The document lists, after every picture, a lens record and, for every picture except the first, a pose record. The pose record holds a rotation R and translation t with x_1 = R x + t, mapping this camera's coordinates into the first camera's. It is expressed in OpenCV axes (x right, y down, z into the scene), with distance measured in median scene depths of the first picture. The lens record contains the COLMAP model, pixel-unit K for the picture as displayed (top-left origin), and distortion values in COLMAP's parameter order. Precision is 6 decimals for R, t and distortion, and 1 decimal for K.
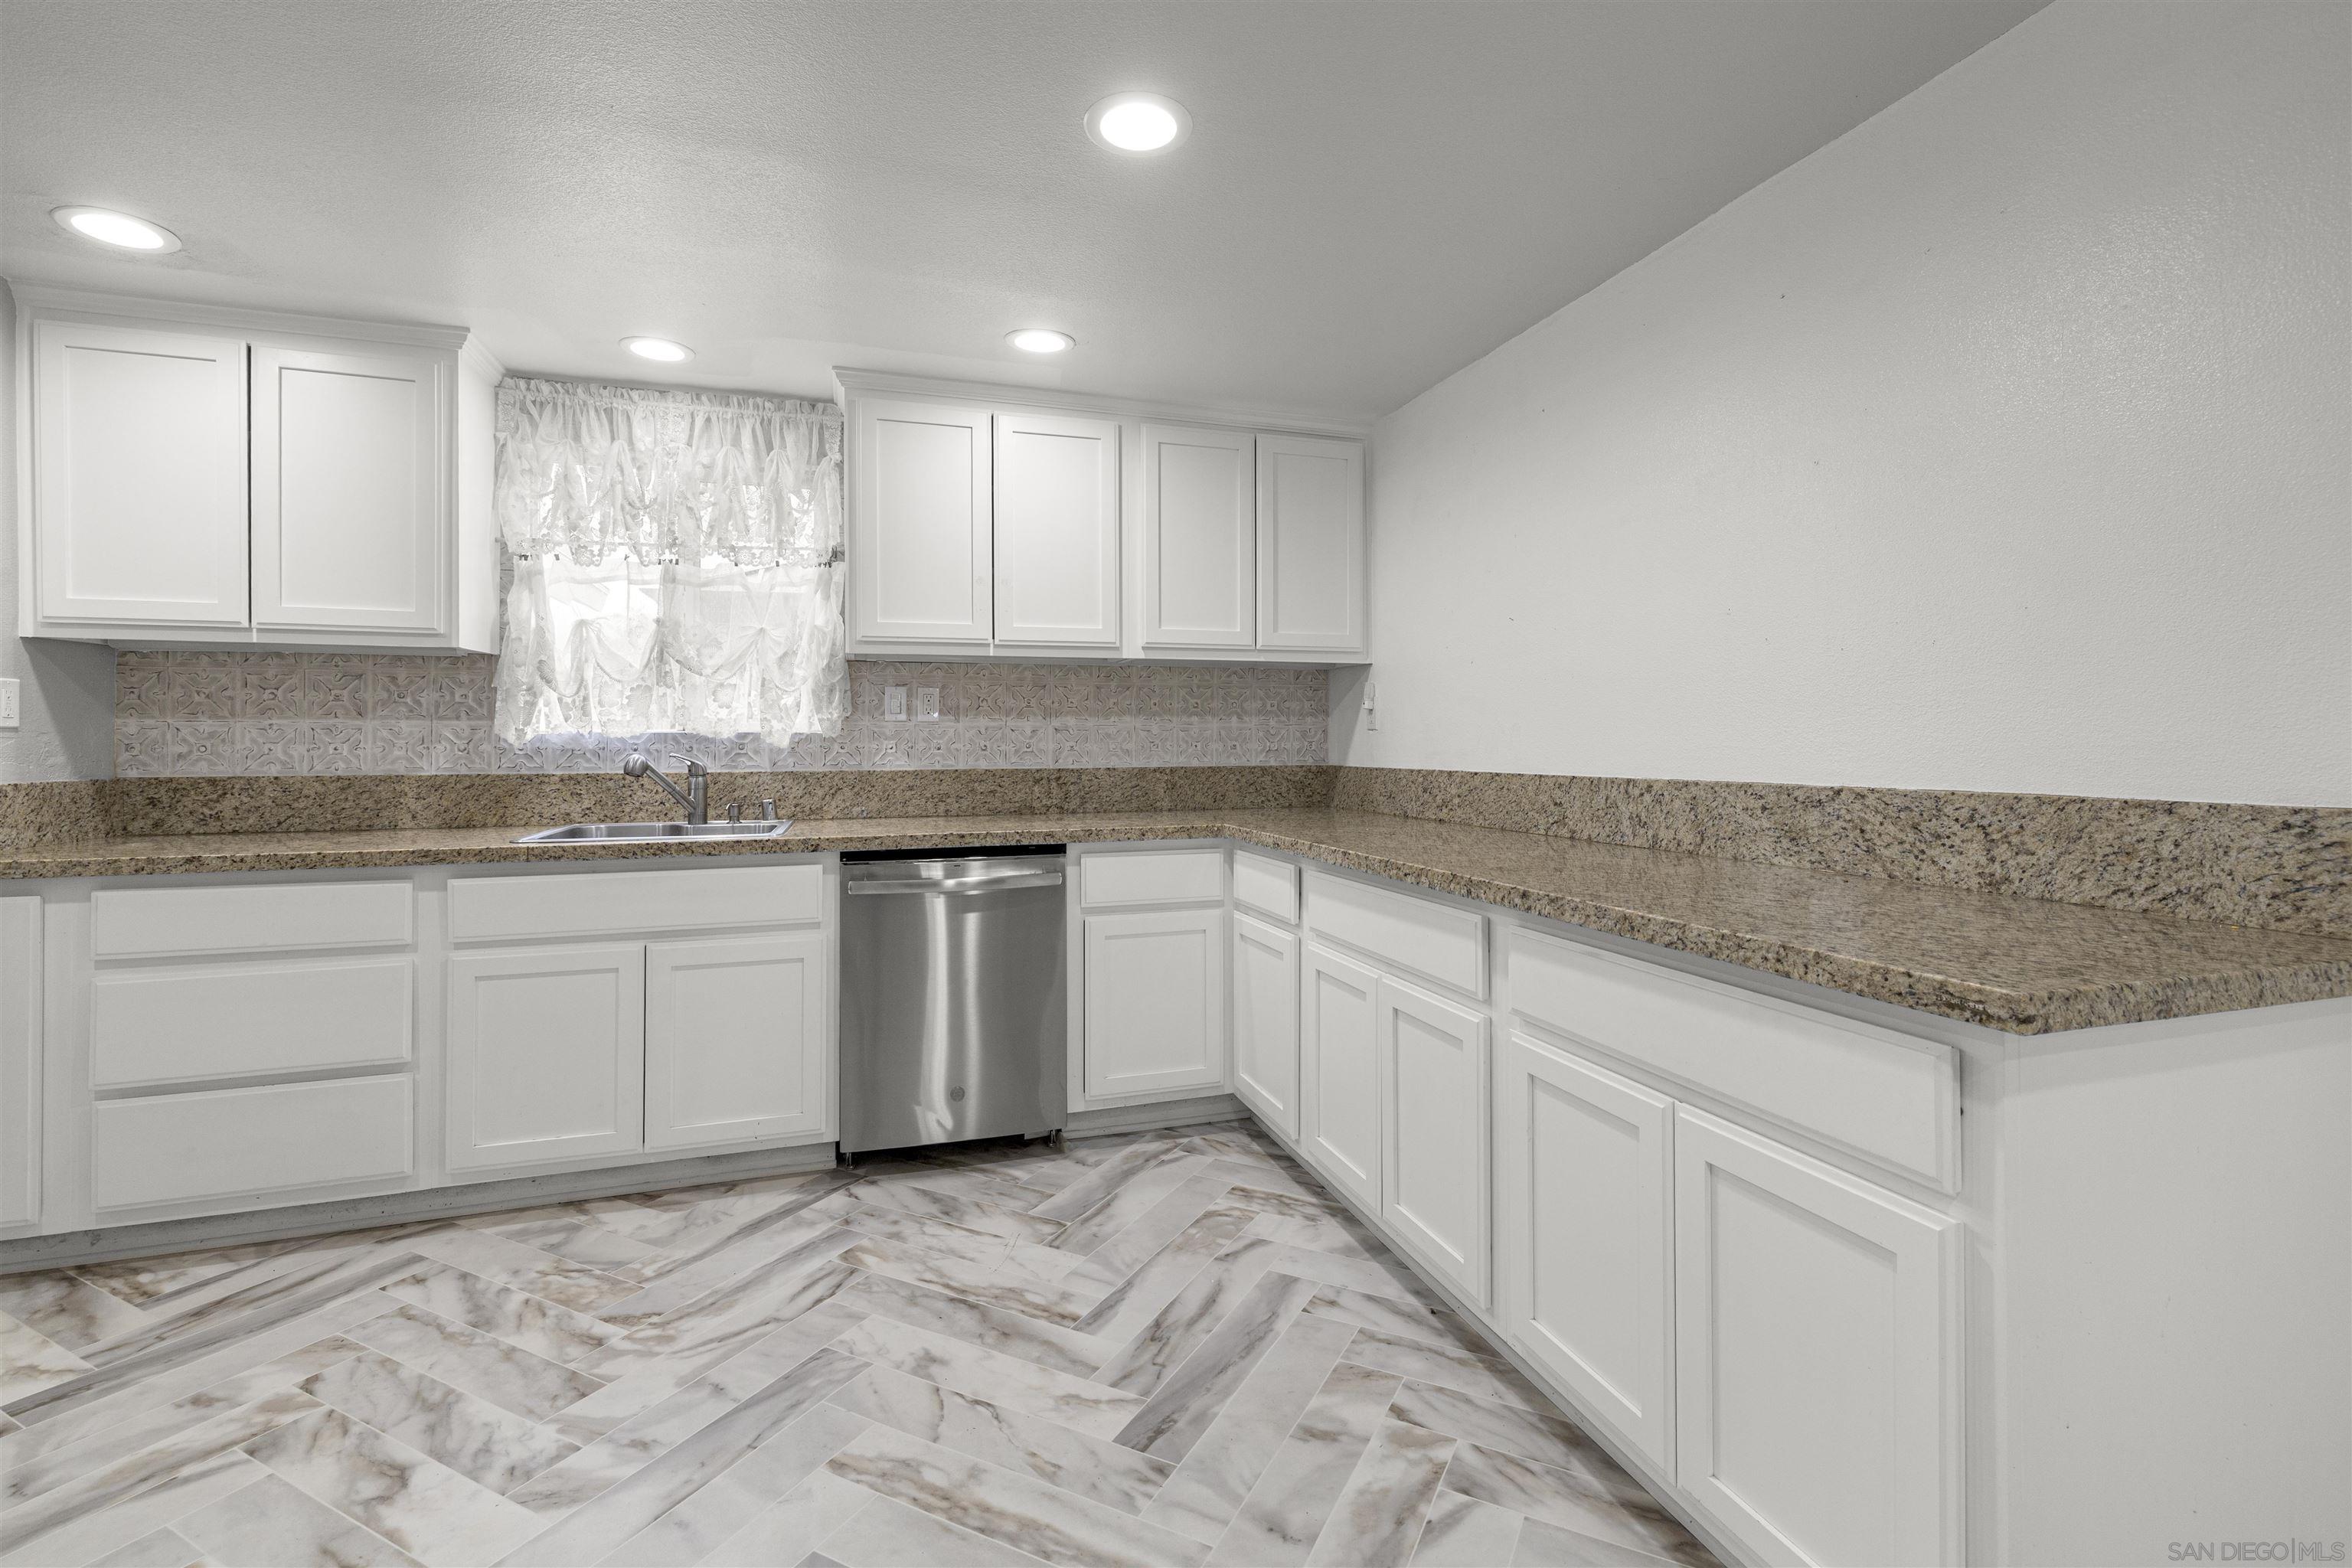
lens RADIAL K [[1020.9, 0, 1196.5], [0, 1020.9, 743.5], [0, 0, 1]] dist [0.000372, -0.000755]
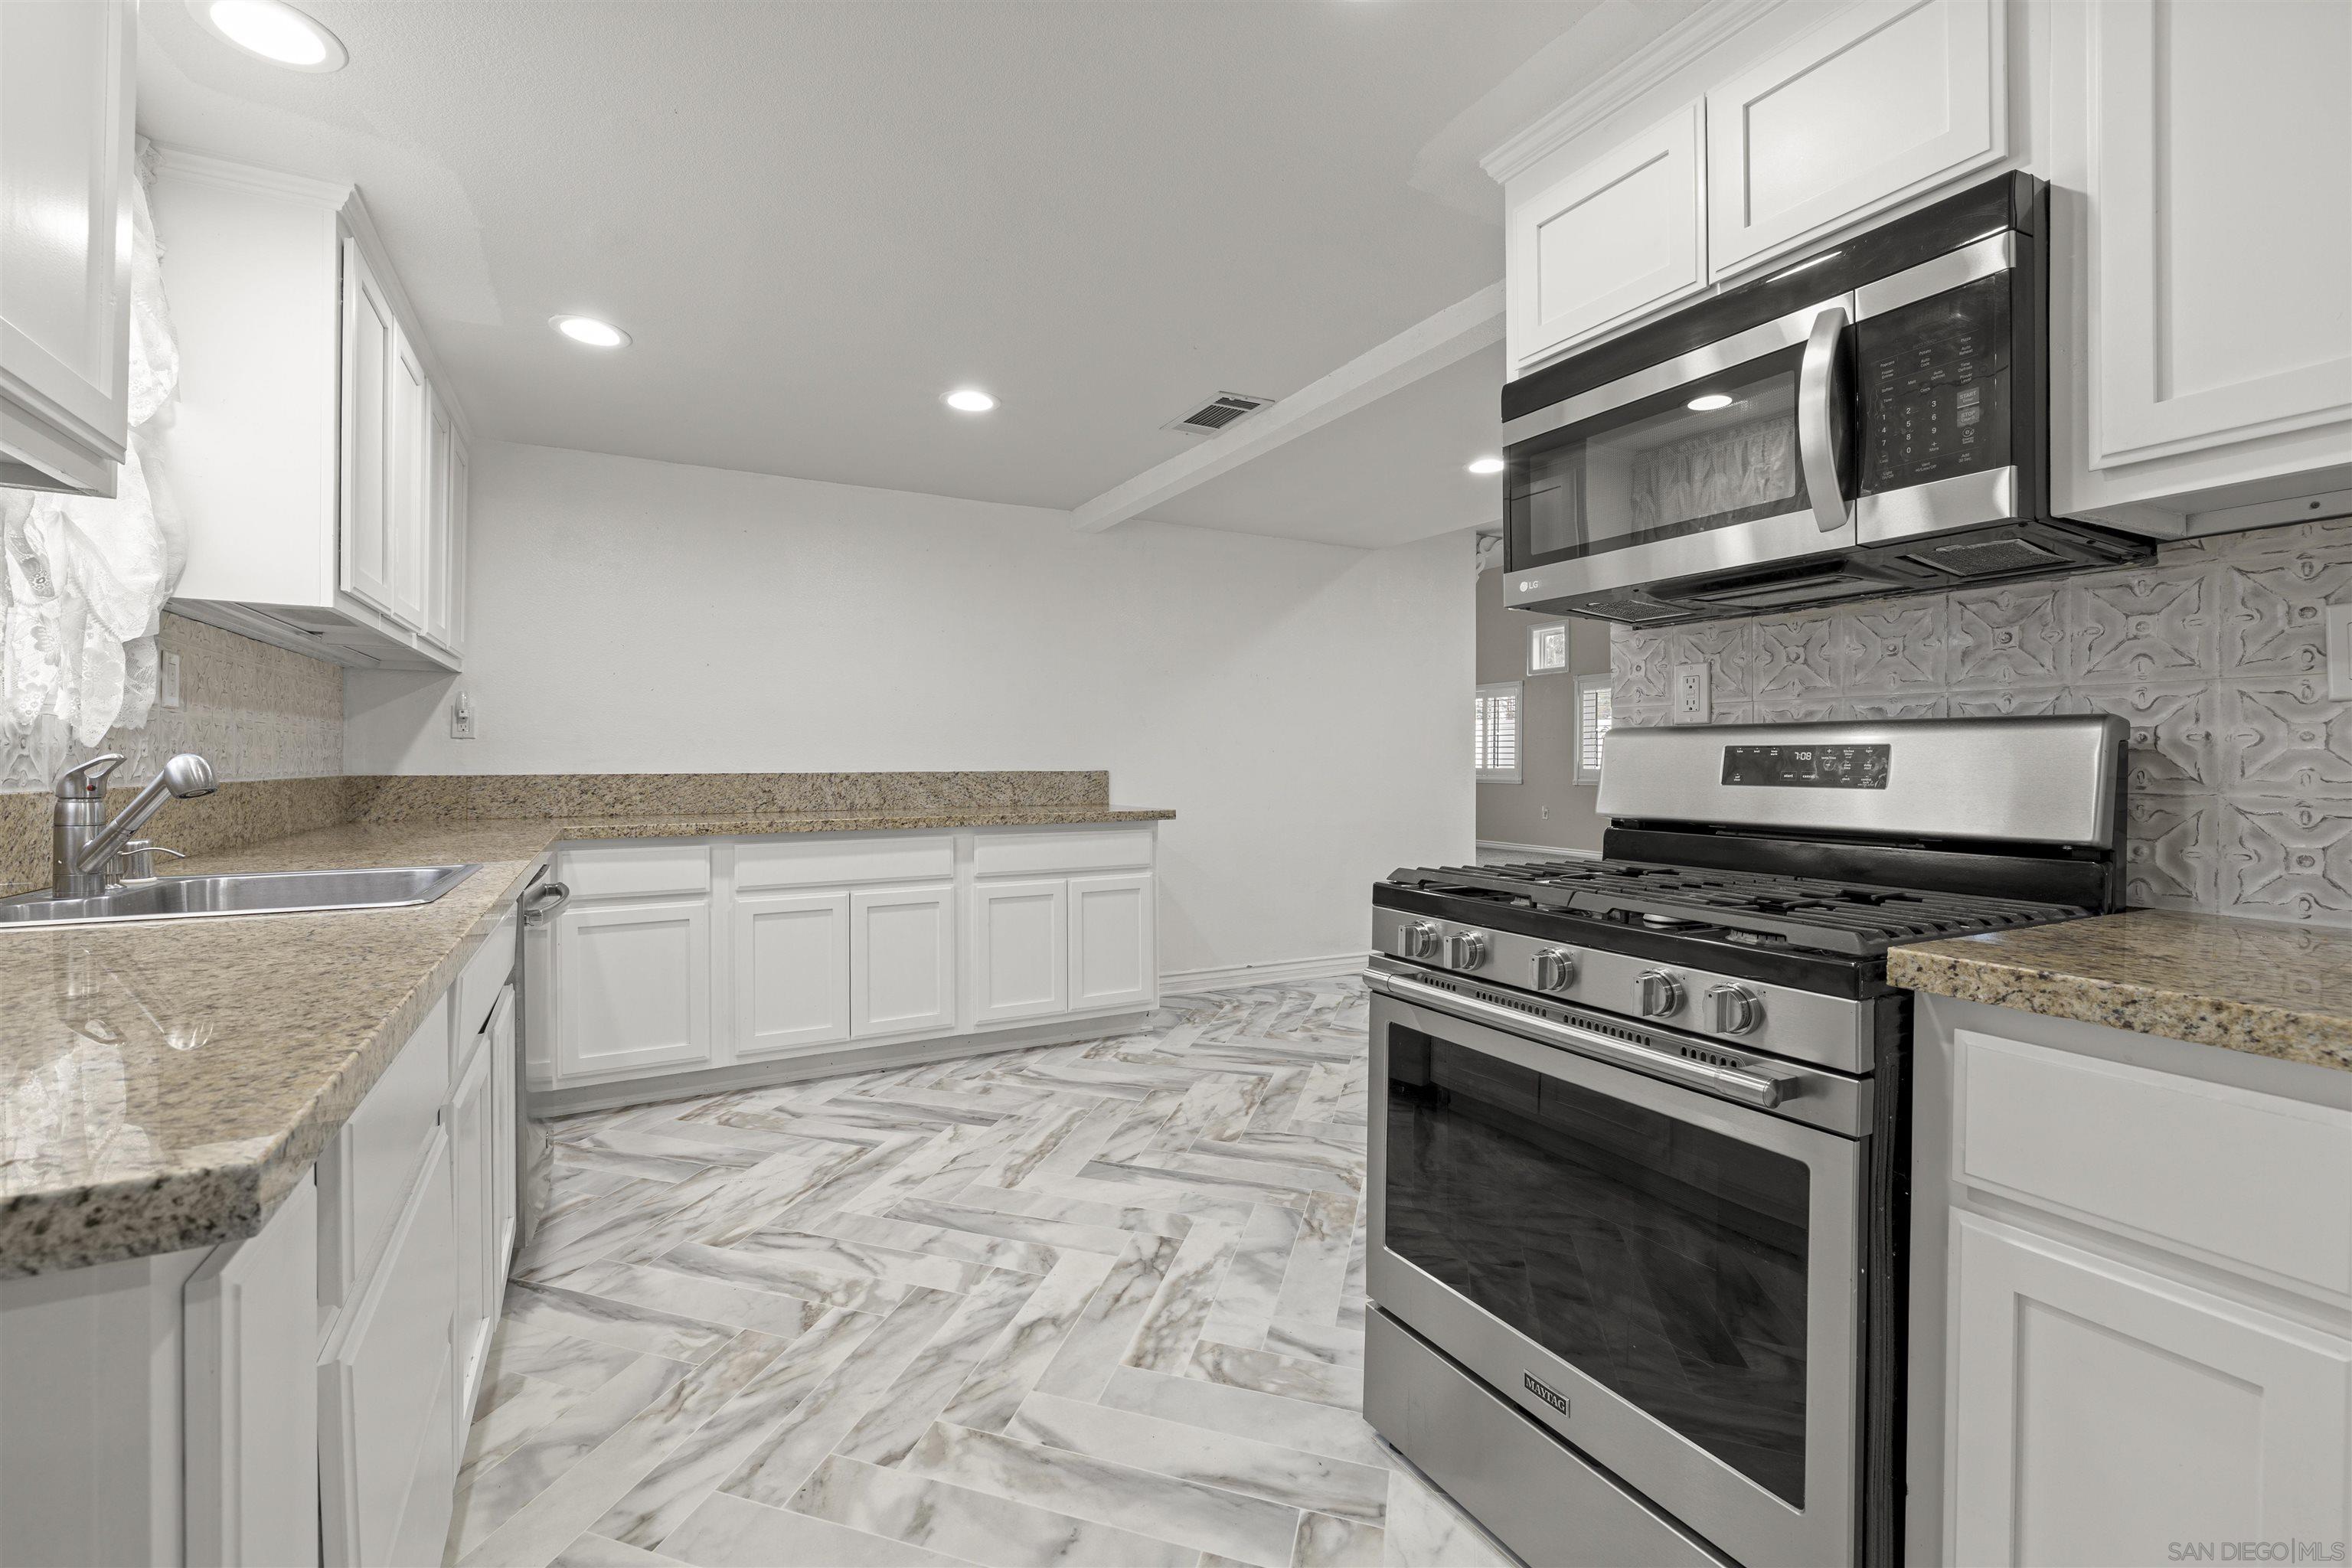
lens RADIAL K [[1003.8, 0, 1176.0], [0, 1003.8, 784.0], [0, 0, 1]] dist [0.000223, -0.000006]
pose [[-0.181749, -0.022620, 0.983085, -1.549911], [0.000407, 0.999734, 0.023078, 0.015223], [-0.983345, 0.004594, -0.181691, 0.803302]]
